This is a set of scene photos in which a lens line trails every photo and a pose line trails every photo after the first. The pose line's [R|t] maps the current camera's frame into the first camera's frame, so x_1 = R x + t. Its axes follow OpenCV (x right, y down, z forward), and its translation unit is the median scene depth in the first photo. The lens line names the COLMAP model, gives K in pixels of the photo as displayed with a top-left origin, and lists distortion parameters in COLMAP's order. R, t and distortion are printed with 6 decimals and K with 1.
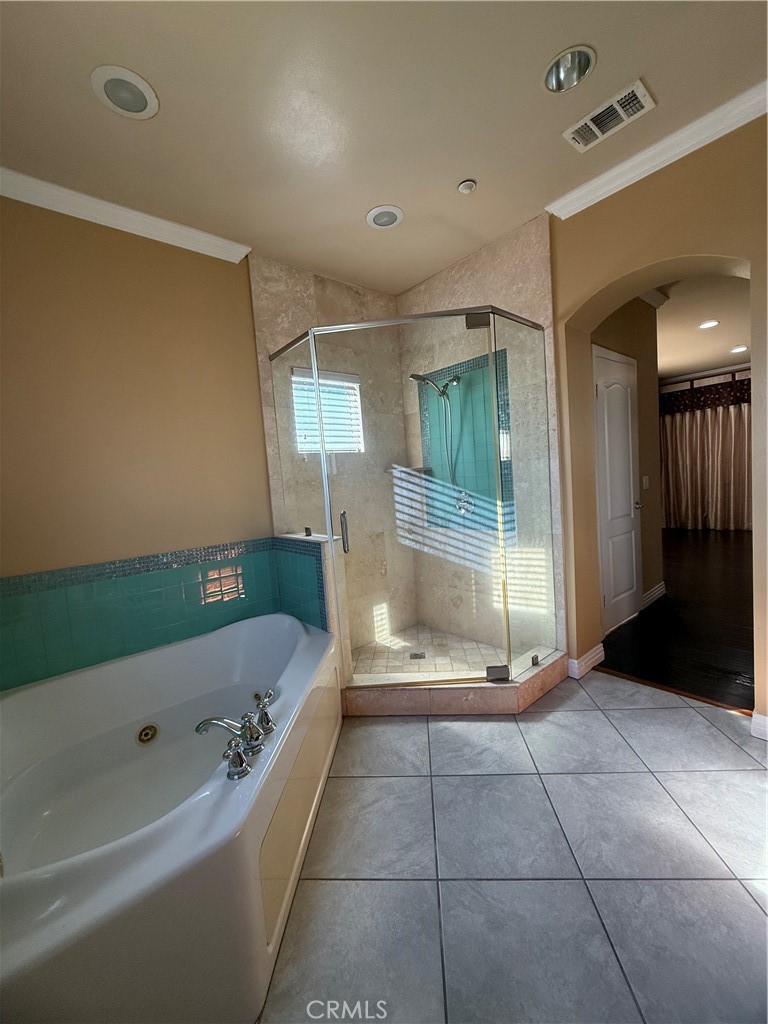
lens RADIAL K [[415.3, 0, 384.0], [0, 415.3, 512.0], [0, 0, 1]] dist [0.000056, -0.000105]
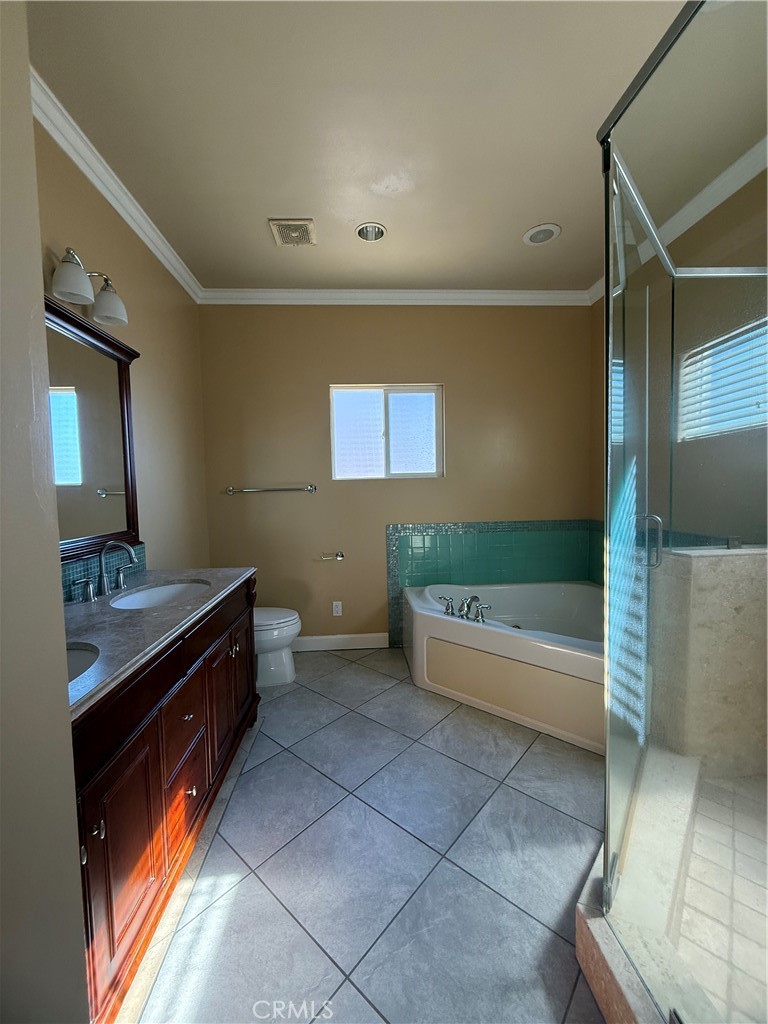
lens RADIAL K [[415.3, 0, 384.0], [0, 415.3, 512.0], [0, 0, 1]] dist [0.000056, -0.000105]
pose [[-0.611237, 0.128761, -0.780903, 1.206521], [0.001014, 0.986804, 0.161918, -0.203790], [0.791447, 0.098178, -0.603302, 1.618602]]
